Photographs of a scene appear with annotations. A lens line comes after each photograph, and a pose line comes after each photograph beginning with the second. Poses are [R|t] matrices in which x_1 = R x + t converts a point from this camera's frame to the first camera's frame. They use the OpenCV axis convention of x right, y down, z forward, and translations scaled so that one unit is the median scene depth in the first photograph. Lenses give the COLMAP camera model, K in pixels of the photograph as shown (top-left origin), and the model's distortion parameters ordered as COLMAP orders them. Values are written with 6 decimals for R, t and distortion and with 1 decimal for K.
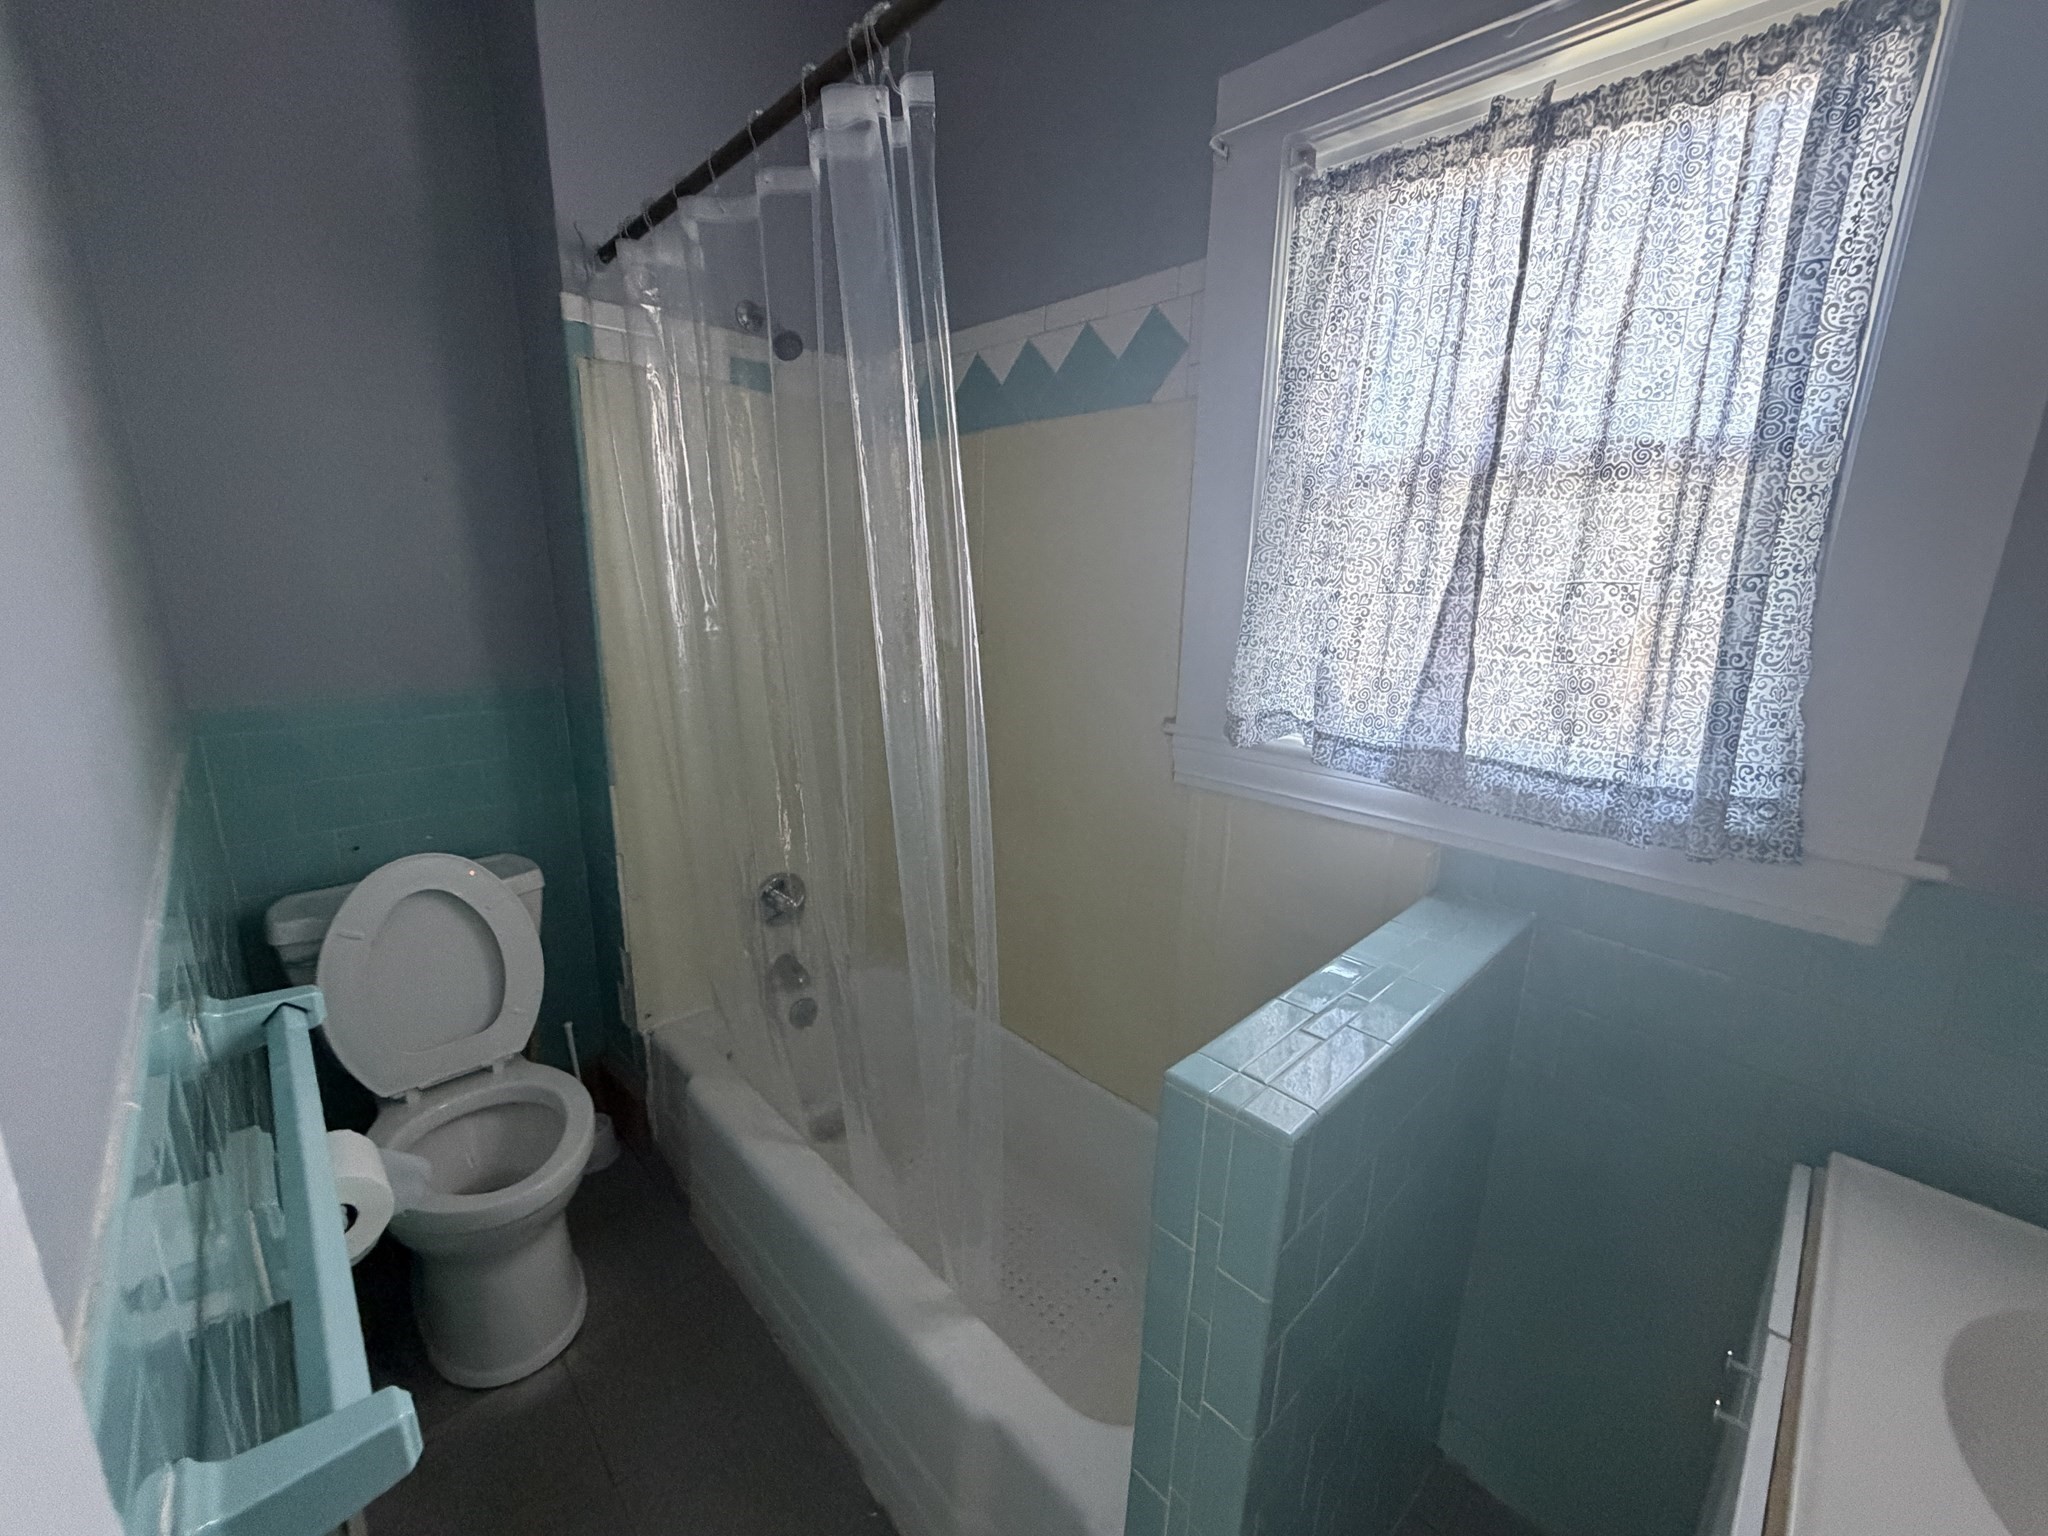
lens RADIAL K [[819.9, 0, 1020.8], [0, 819.9, 763.5], [0, 0, 1]] dist [0.001026, -0.000099]
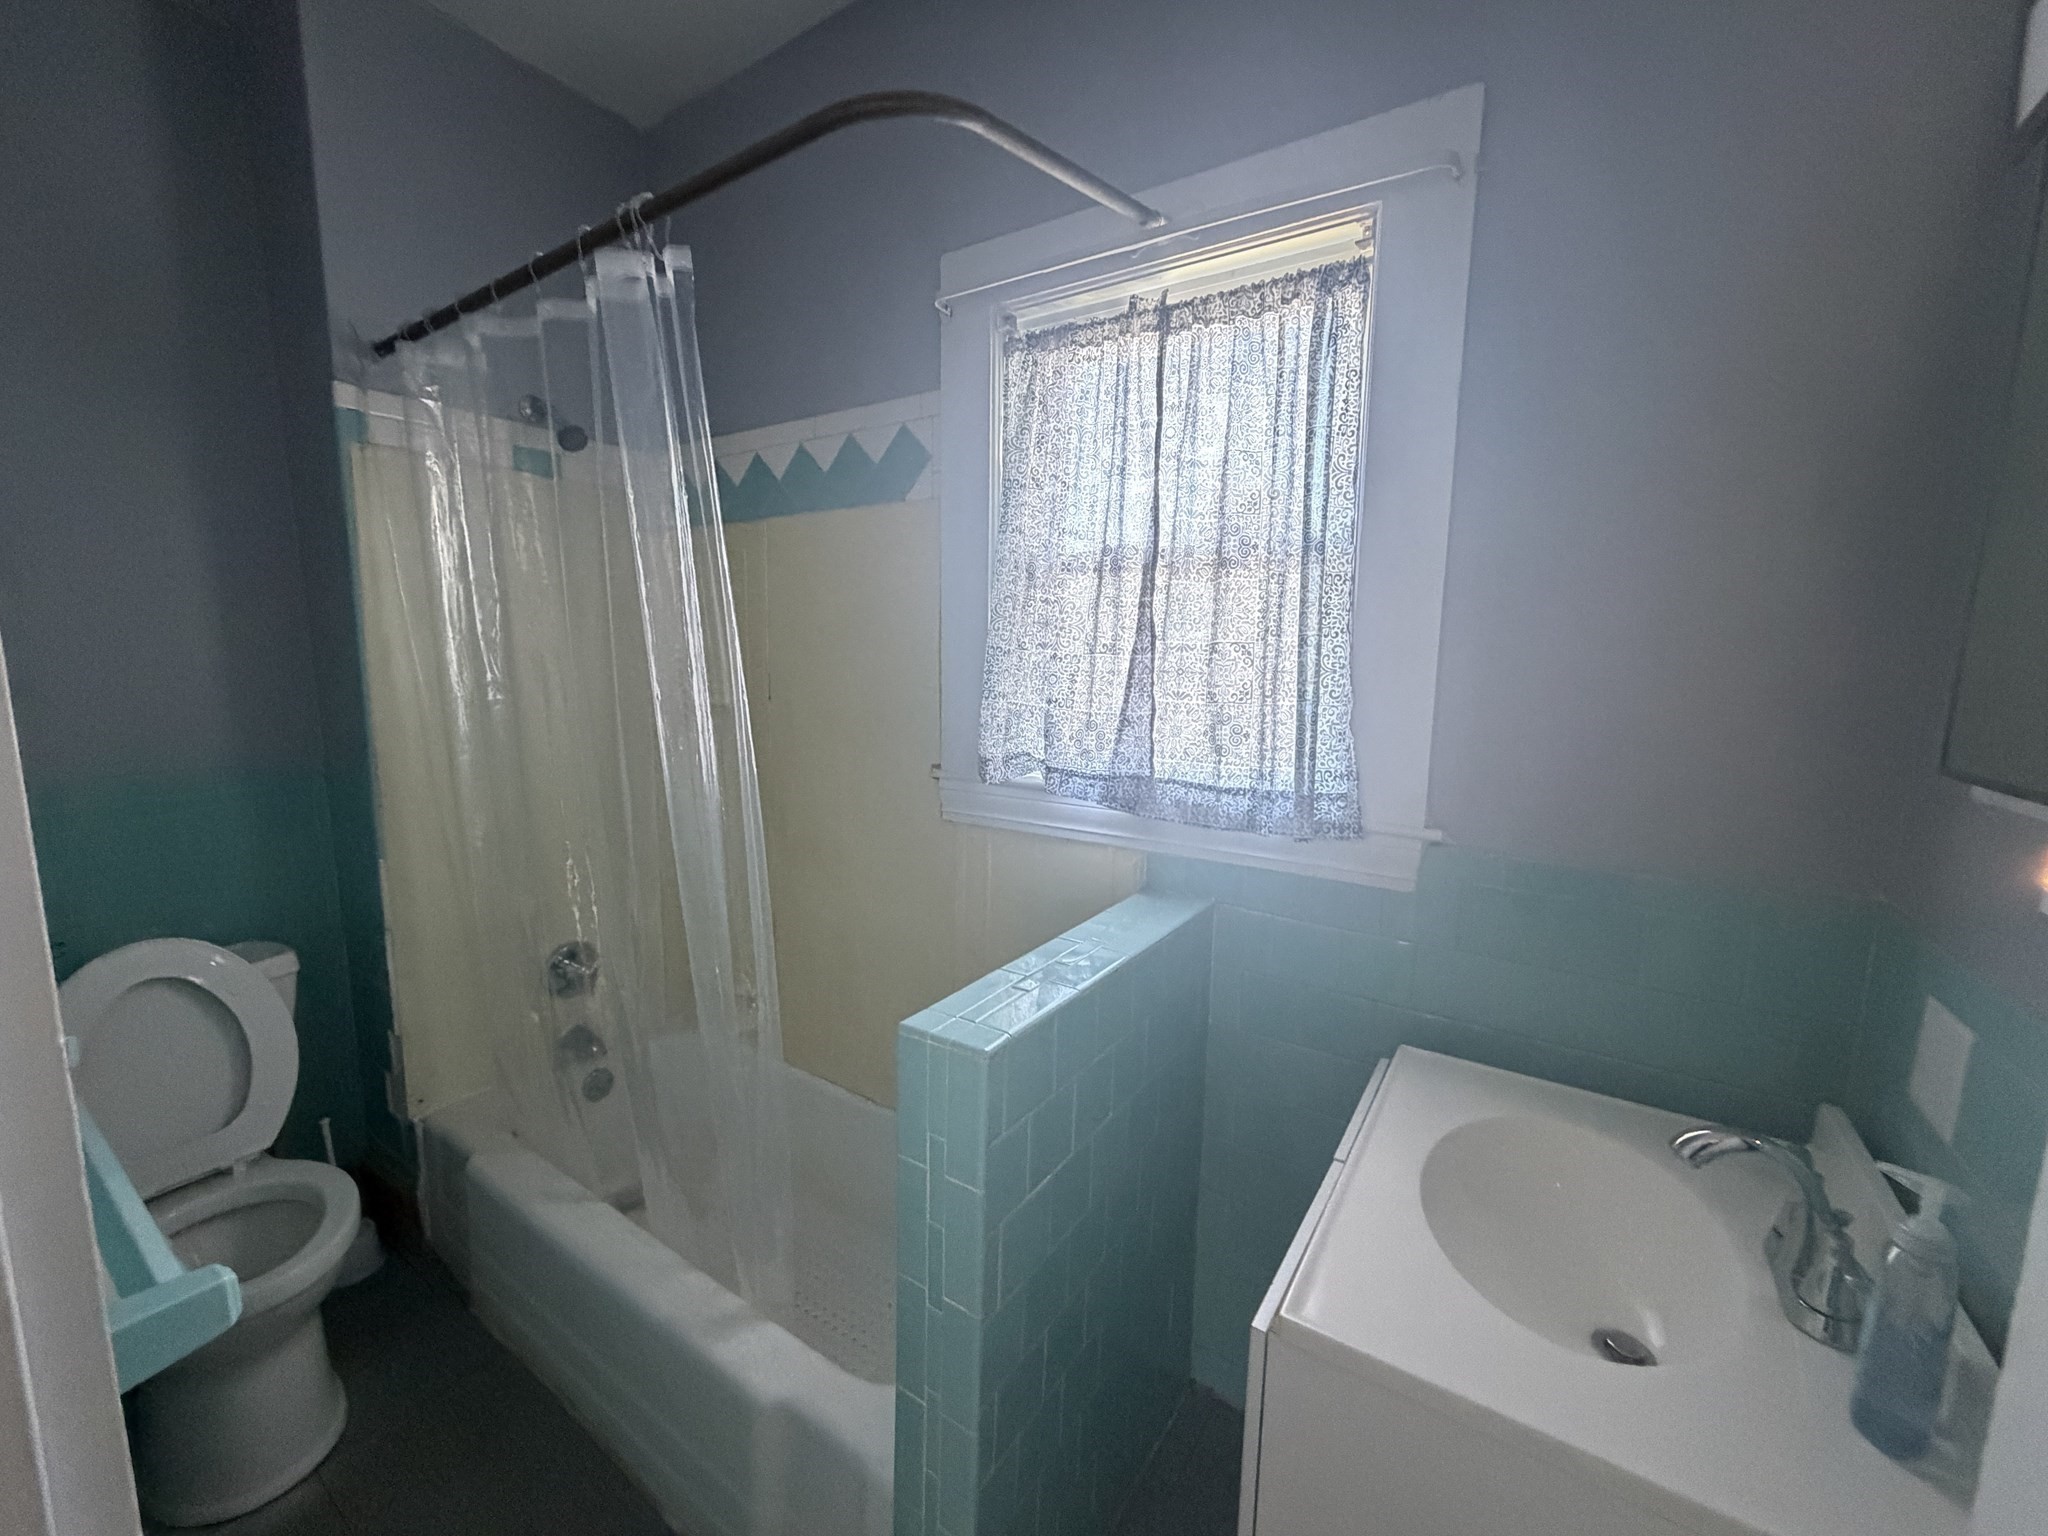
lens RADIAL K [[818.8, 0, 1022.0], [0, 818.8, 763.2], [0, 0, 1]] dist [0.000634, 0.000122]
pose [[0.976226, -0.038493, 0.213312, 0.067018], [0.058294, 0.994472, -0.087329, 0.062654], [-0.208771, 0.097688, 0.973073, -0.185420]]
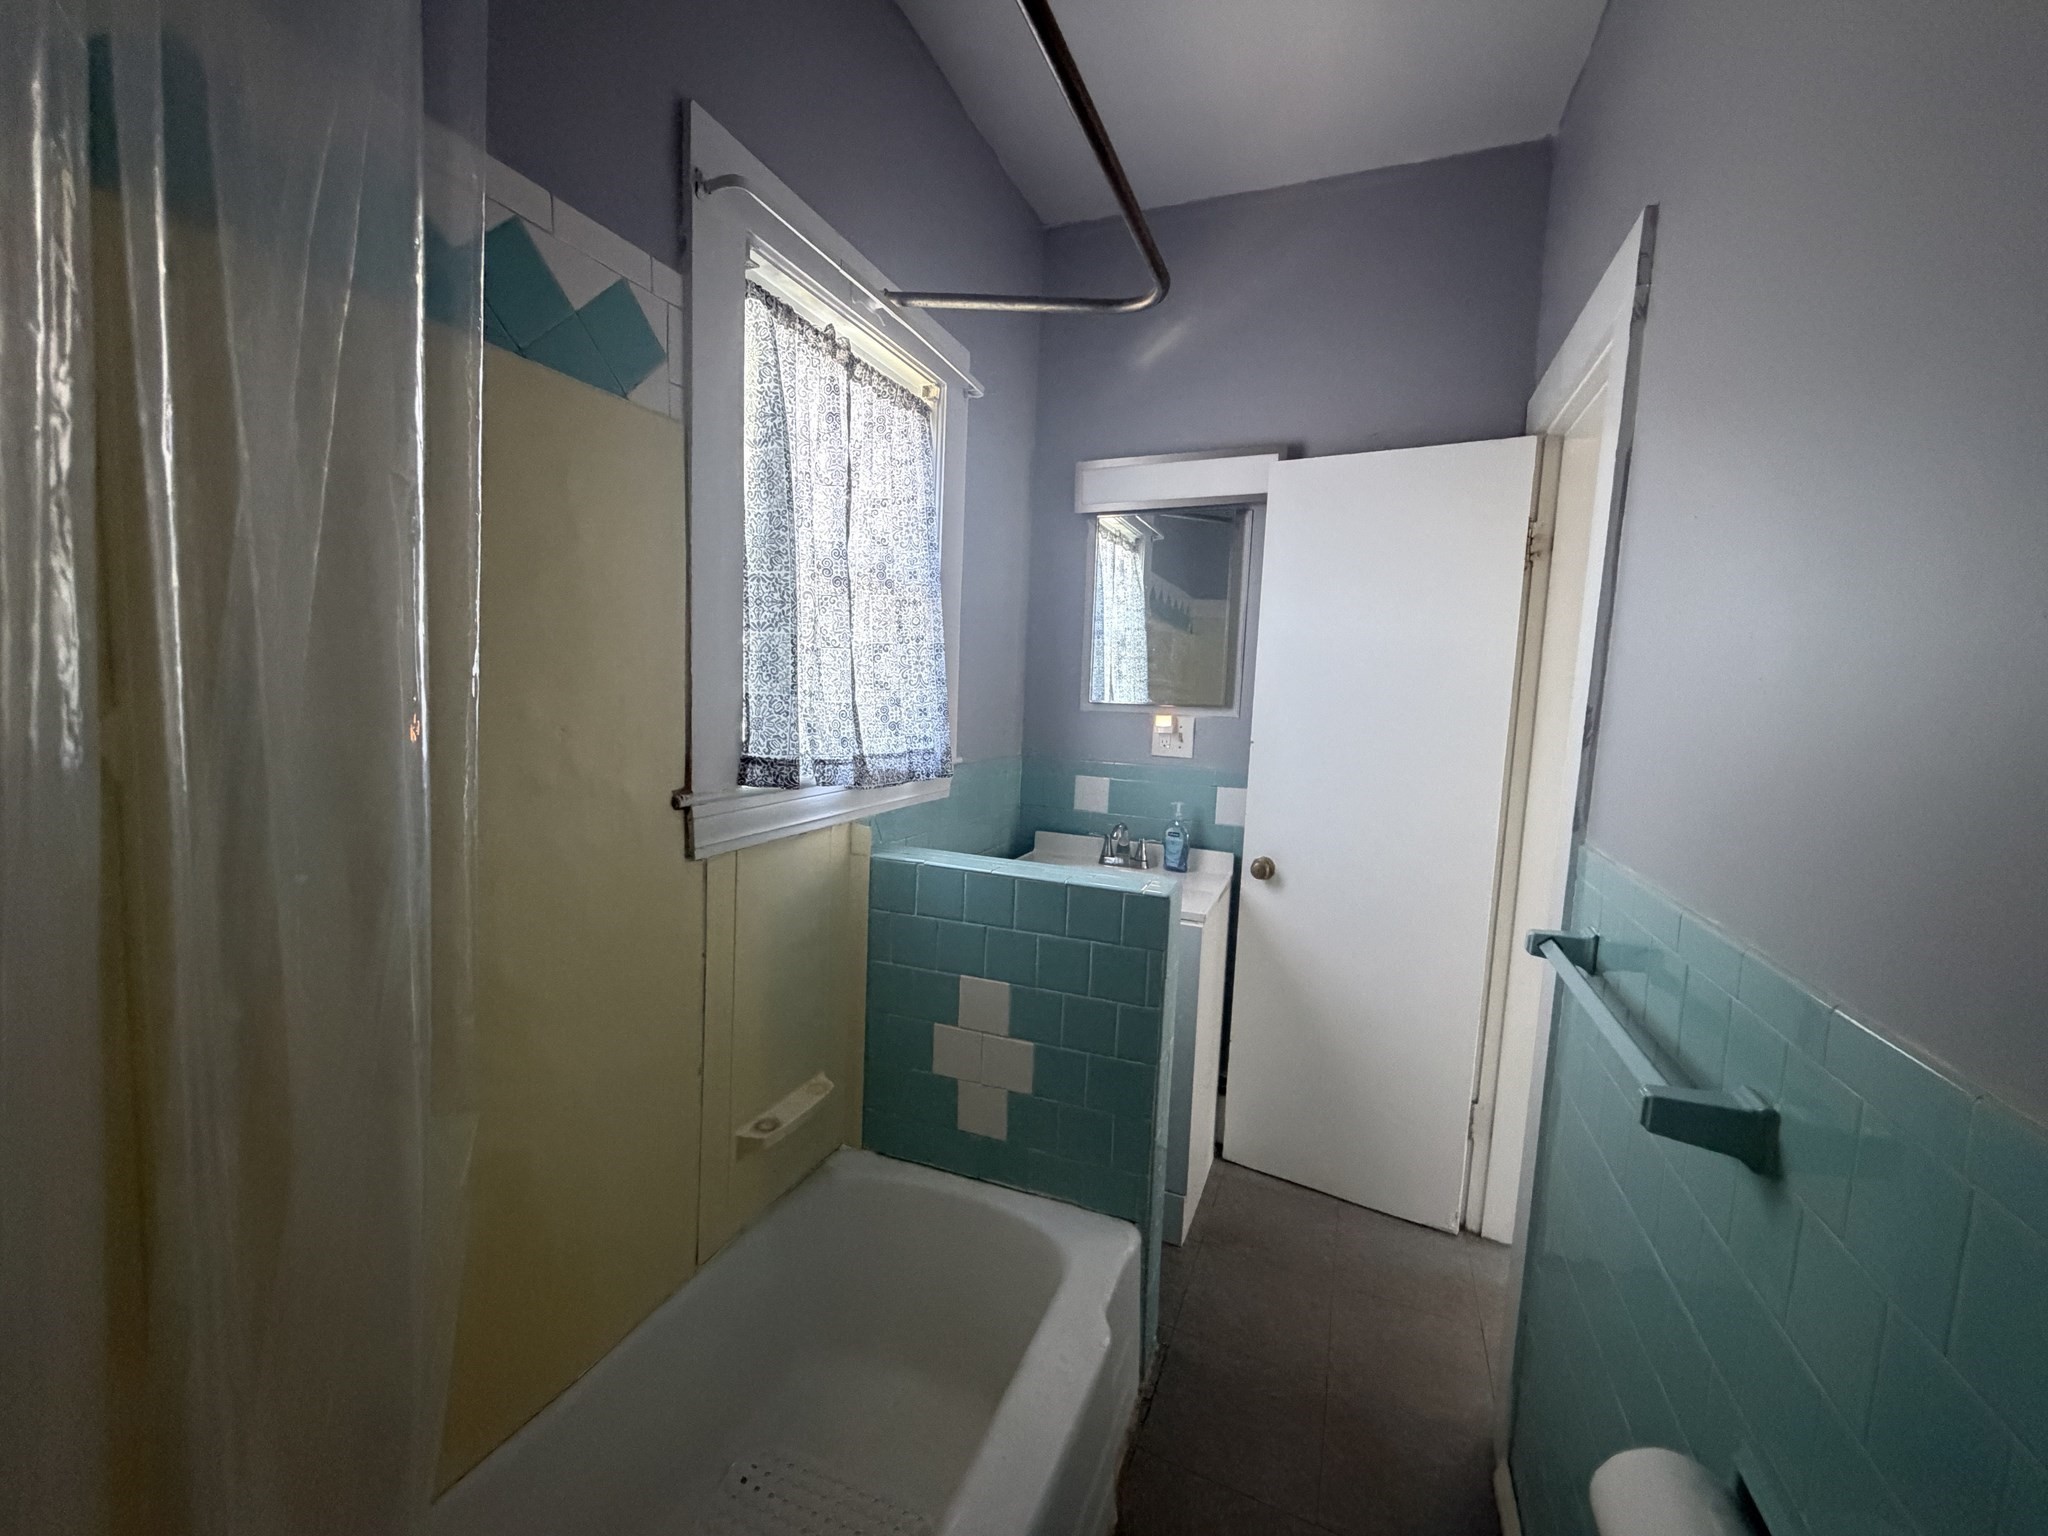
lens RADIAL K [[819.9, 0, 1020.8], [0, 819.9, 763.5], [0, 0, 1]] dist [0.001026, -0.000099]
pose [[-0.405063, -0.127473, 0.905359, -0.887416], [0.162019, 0.964553, 0.208295, -0.248136], [-0.899819, 0.231058, -0.370052, 1.232725]]
